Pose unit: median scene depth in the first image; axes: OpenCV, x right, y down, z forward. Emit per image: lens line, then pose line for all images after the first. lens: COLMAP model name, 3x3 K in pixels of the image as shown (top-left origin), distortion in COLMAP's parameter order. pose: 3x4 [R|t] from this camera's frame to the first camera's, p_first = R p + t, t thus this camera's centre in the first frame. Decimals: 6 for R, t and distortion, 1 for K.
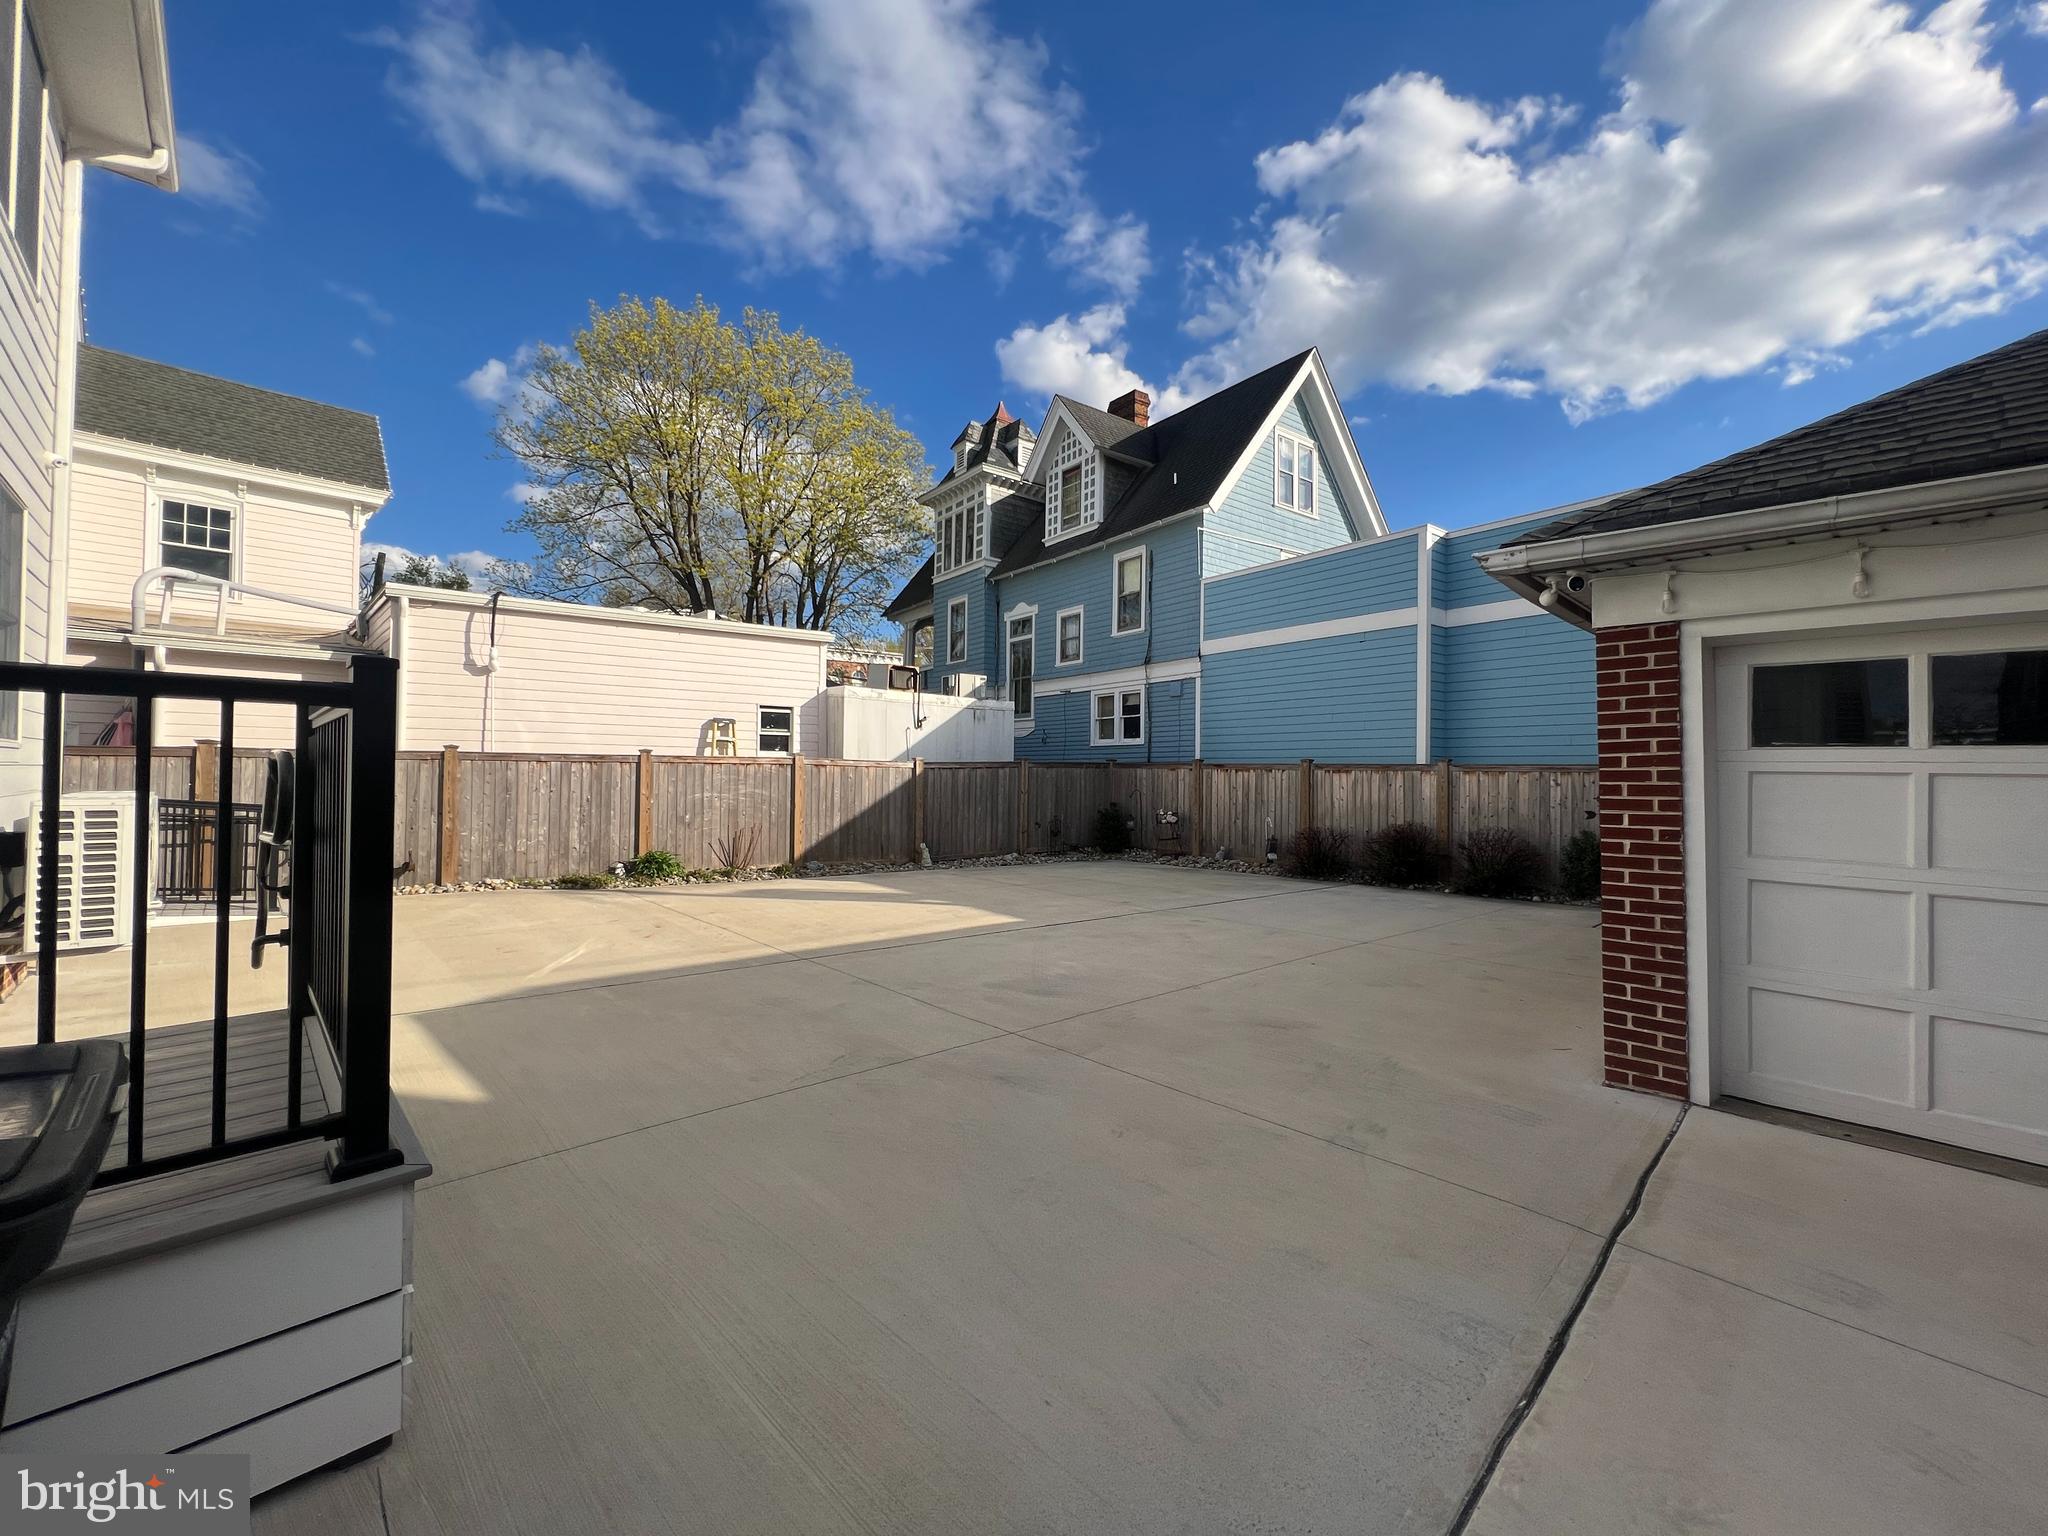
lens RADIAL K [[819.7, 0, 1024.0], [0, 819.7, 768.0], [0, 0, 1]] dist [-0.002059, -0.000292]
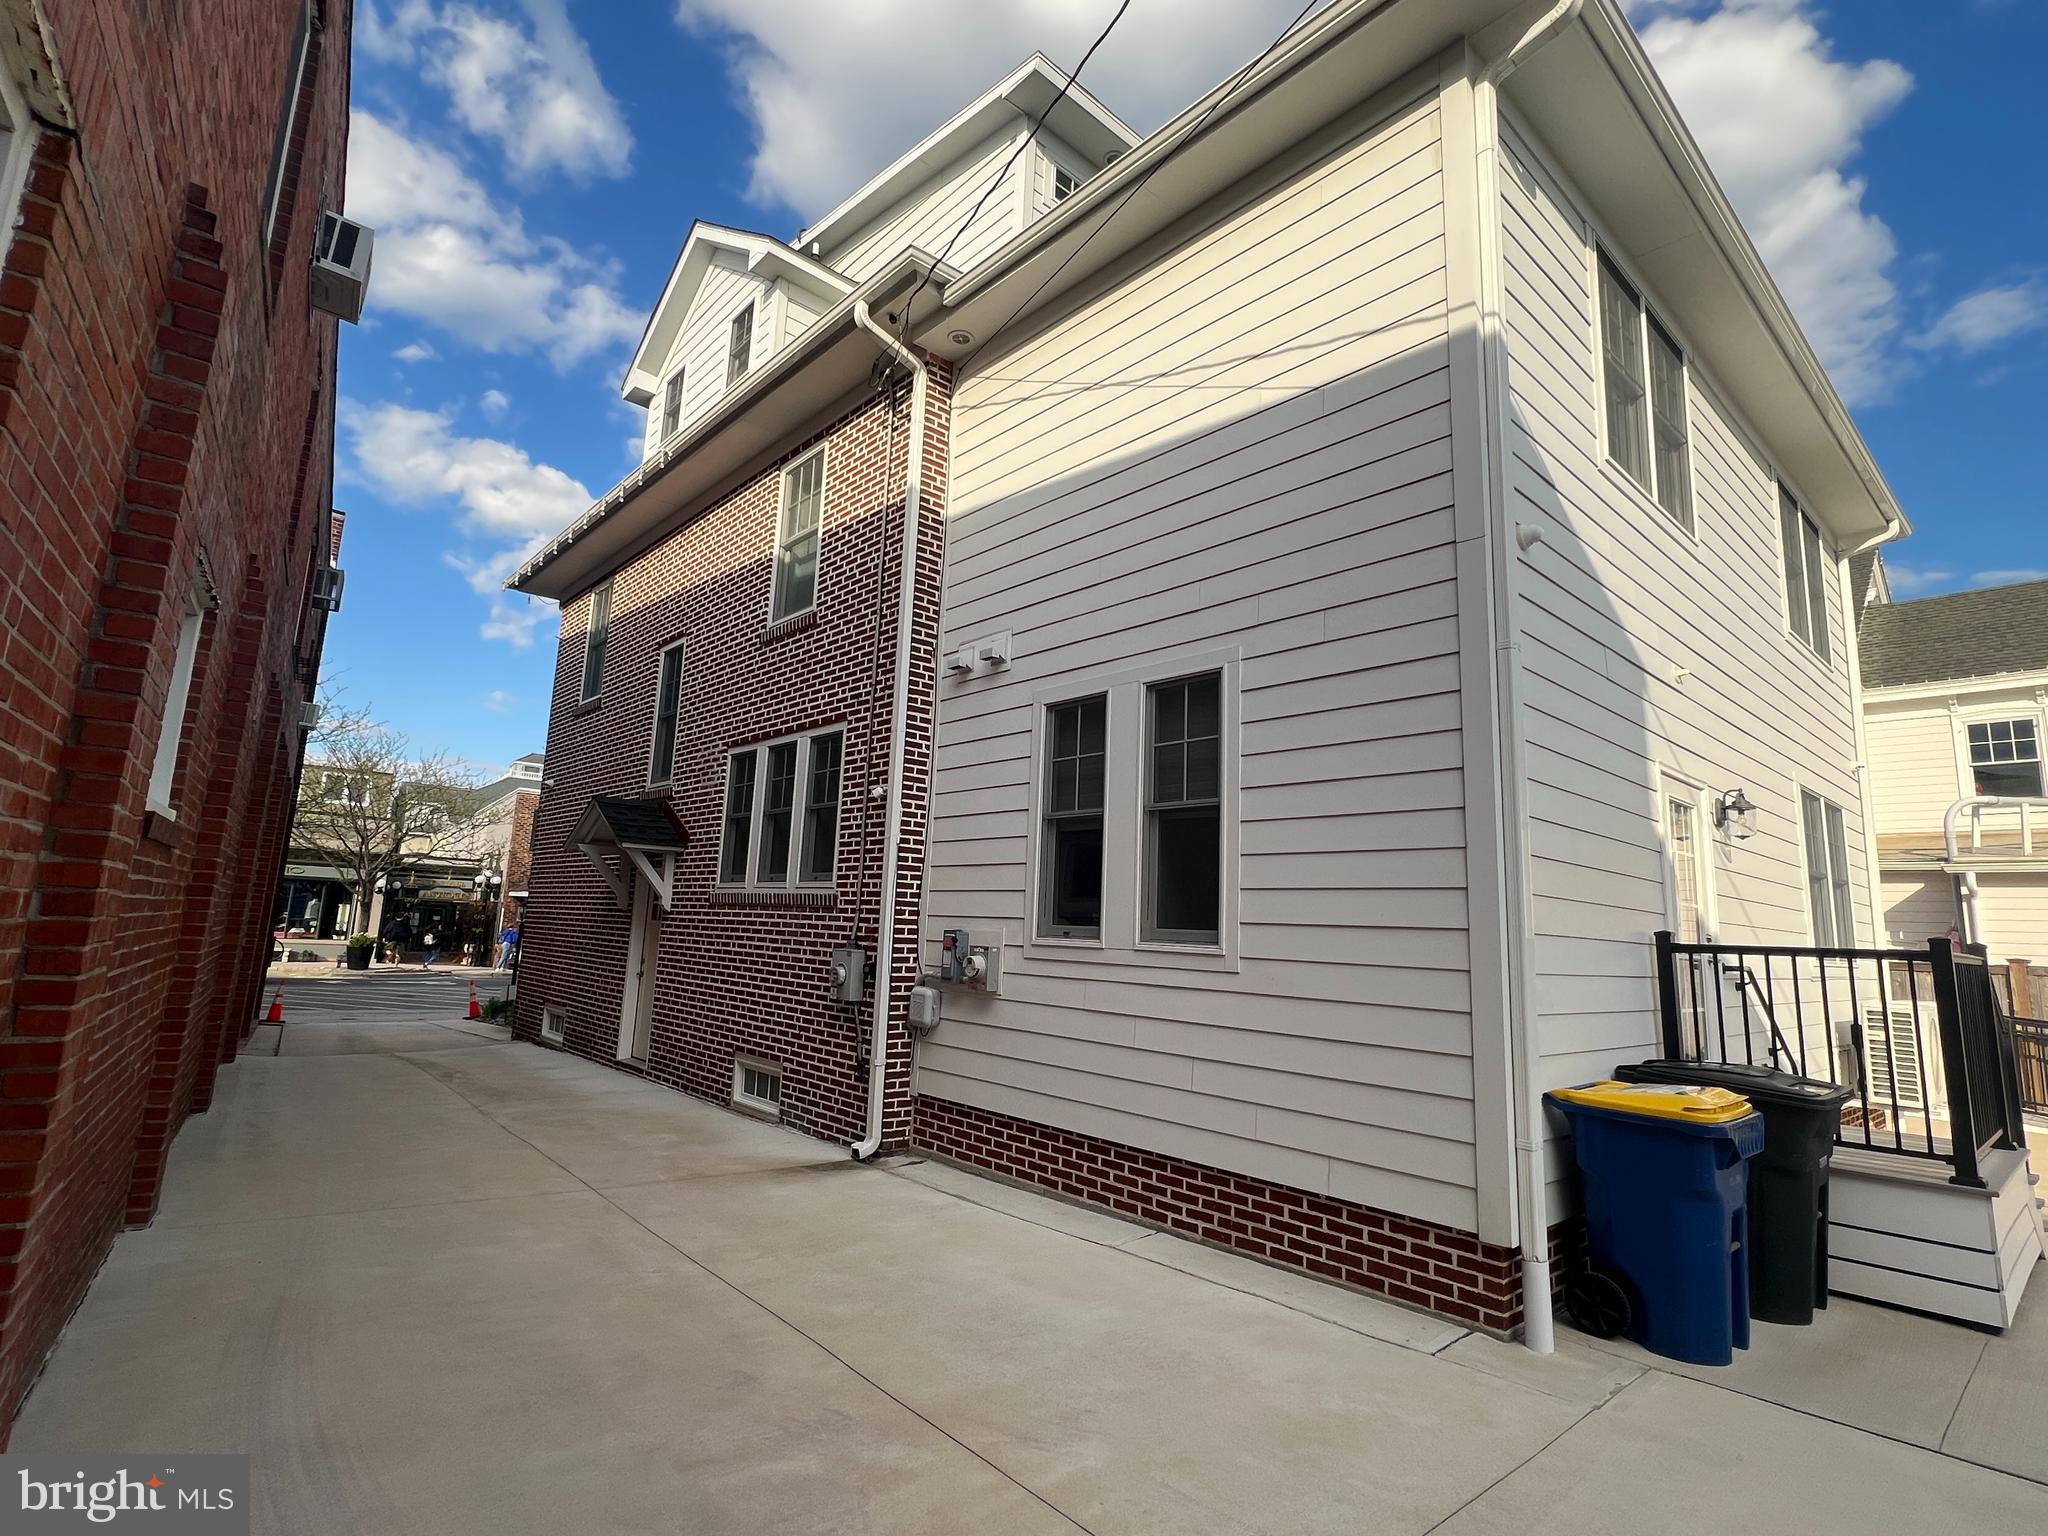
lens RADIAL K [[985.4, 0, 1024.0], [0, 985.4, 768.0], [0, 0, 1]] dist [0.000412, 0.000333]
pose [[-0.039710, -0.181588, -0.982573, 0.245826], [-0.031745, 0.983081, -0.180399, -0.003687], [0.998707, 0.024028, -0.044803, -0.165982]]
